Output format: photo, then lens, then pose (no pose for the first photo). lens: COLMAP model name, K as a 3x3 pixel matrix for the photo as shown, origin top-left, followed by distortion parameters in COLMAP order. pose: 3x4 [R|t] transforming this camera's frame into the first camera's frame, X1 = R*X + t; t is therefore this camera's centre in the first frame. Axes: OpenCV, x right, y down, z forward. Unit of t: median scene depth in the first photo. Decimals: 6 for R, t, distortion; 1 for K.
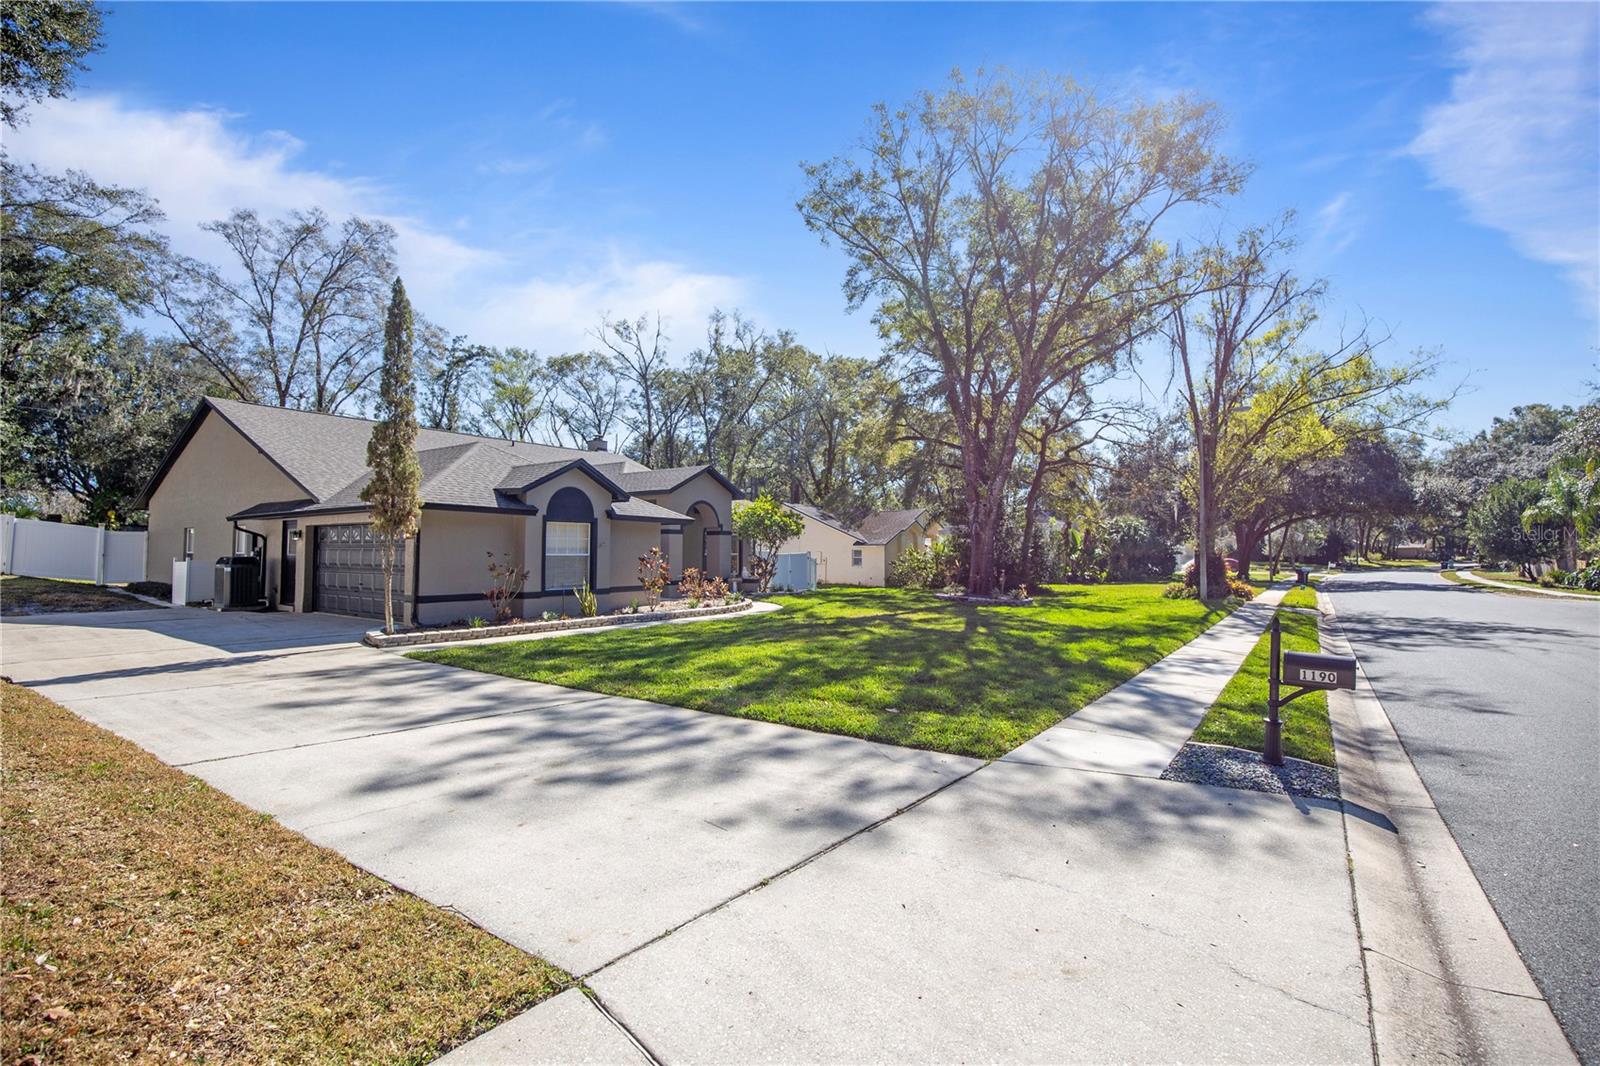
lens RADIAL K [[748.0, 0, 798.0], [0, 748.0, 519.0], [0, 0, 1]] dist [-0.026349, 0.000422]
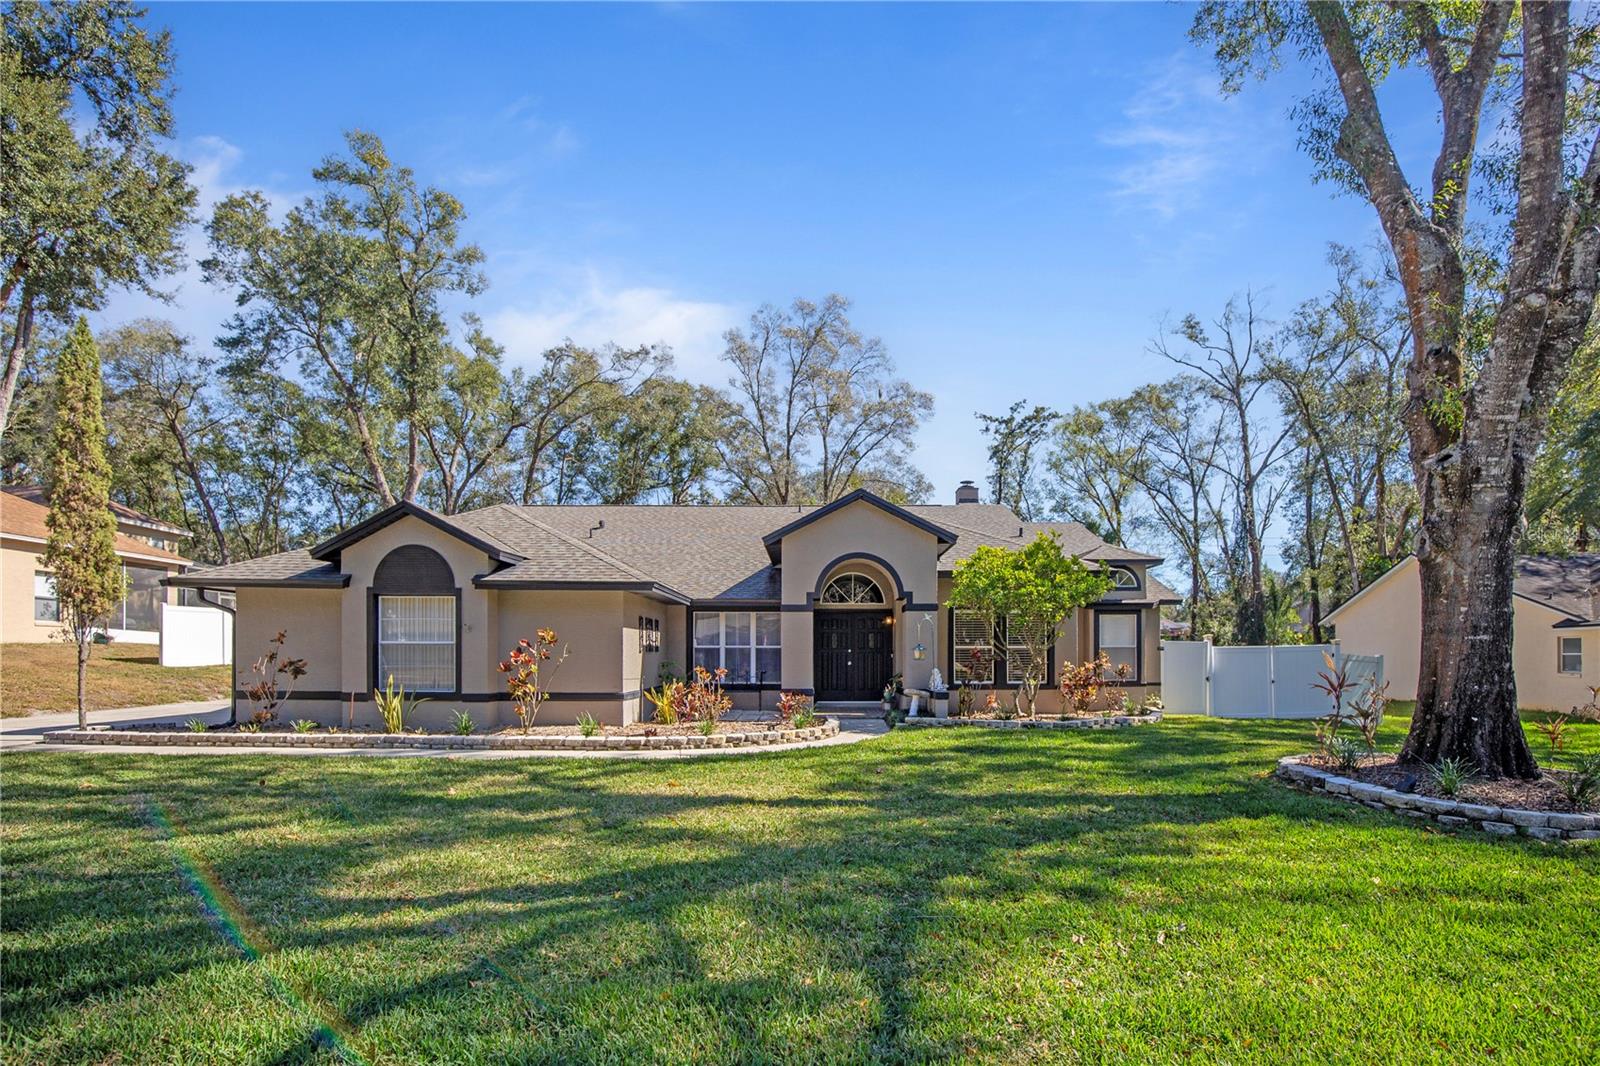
lens RADIAL K [[781.1, 0, 802.8], [0, 781.1, 648.3], [0, 0, 1]] dist [-0.029103, 0.000099]
pose [[0.548220, -0.008543, -0.836291, 0.337462], [0.036379, 0.999245, 0.013640, 0.037530], [0.835543, -0.037901, 0.548117, 0.603487]]
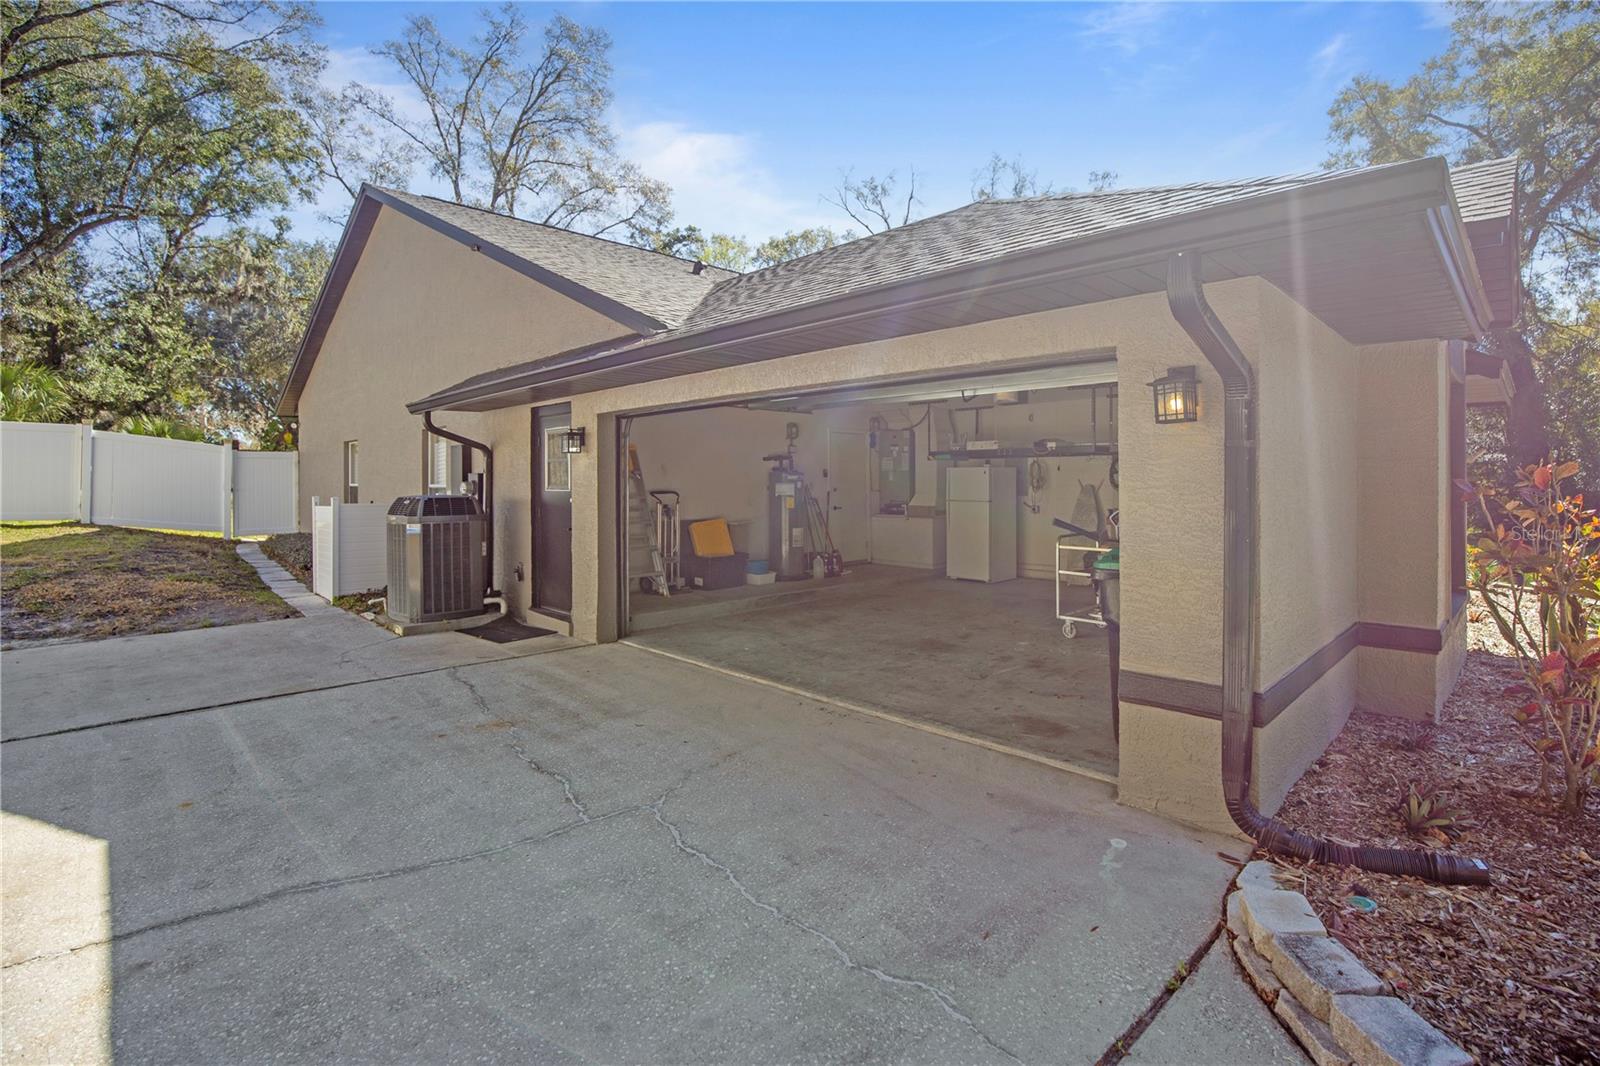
lens RADIAL K [[746.2, 0, 798.1], [0, 746.2, 483.6], [0, 0, 1]] dist [-0.024075, 0.000774]
pose [[0.982596, -0.004058, -0.185710, -0.338896], [0.013646, 0.998637, 0.050384, 0.018135], [0.185253, -0.052041, 0.981312, 0.441547]]
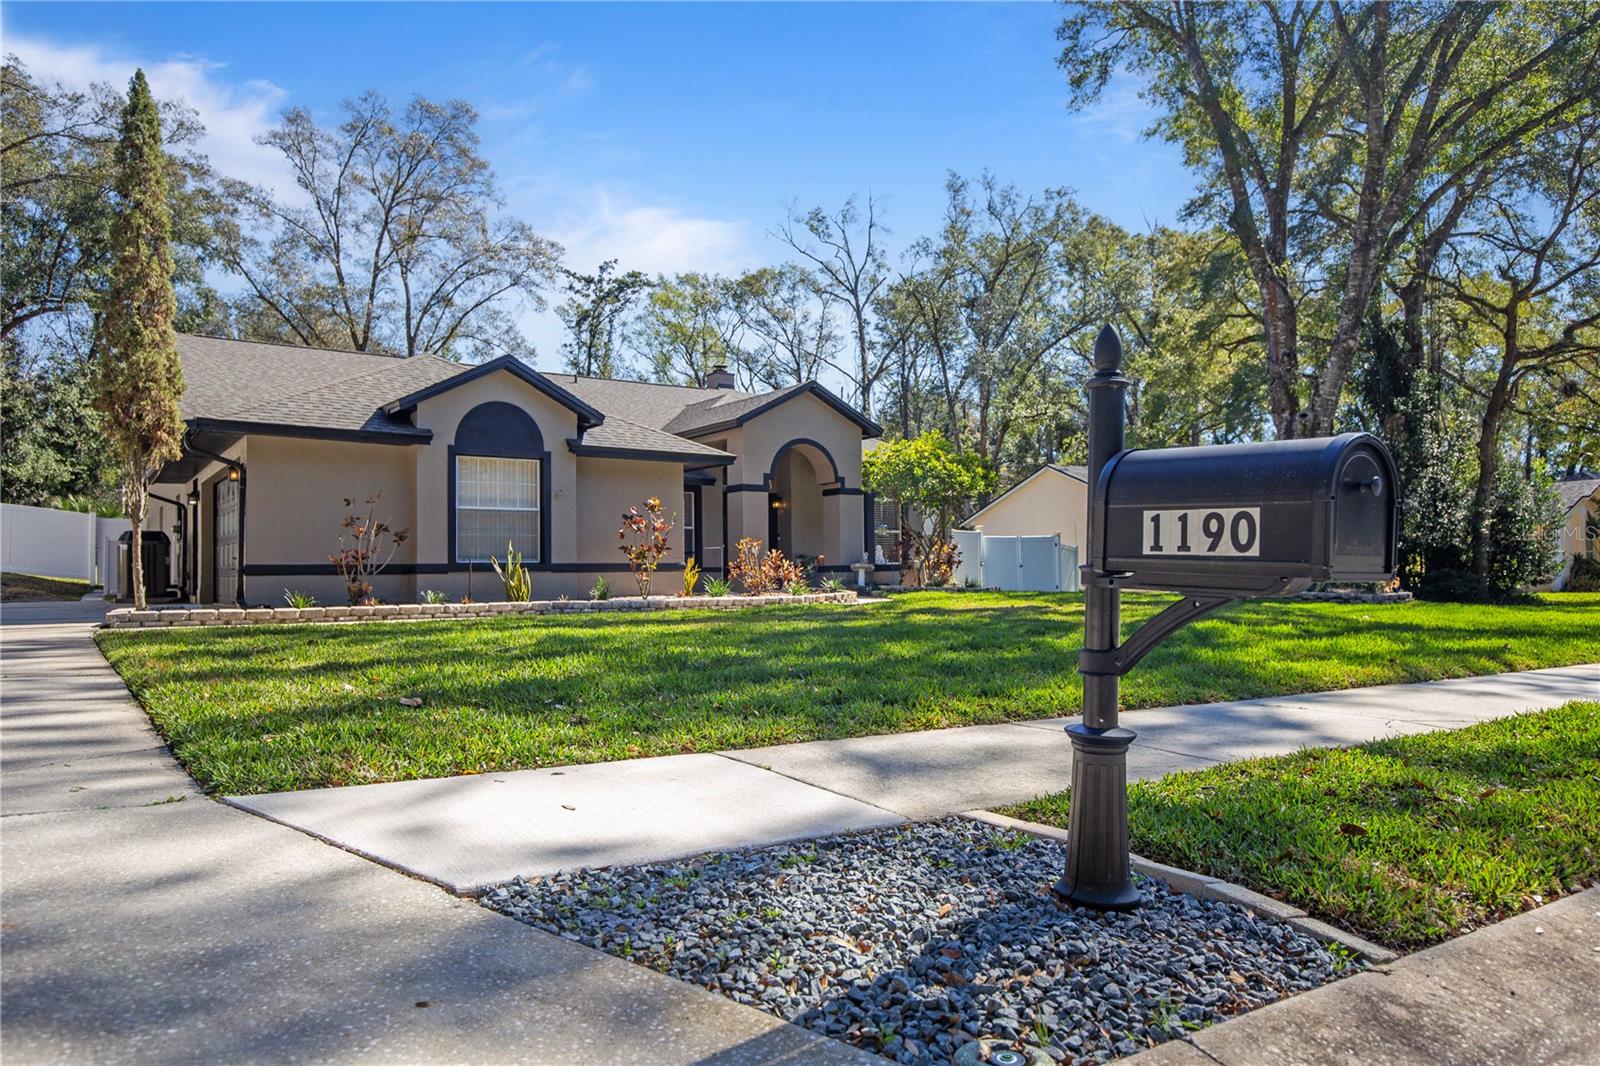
lens RADIAL K [[1074.0, 0, 790.4], [0, 1074.0, 556.7], [0, 0, 1]] dist [-0.000280, -0.003745]
pose [[0.934581, -0.017970, -0.355297, 0.169069], [0.027928, 0.999347, 0.022918, 0.050230], [0.354654, -0.031342, 0.934472, 0.152670]]
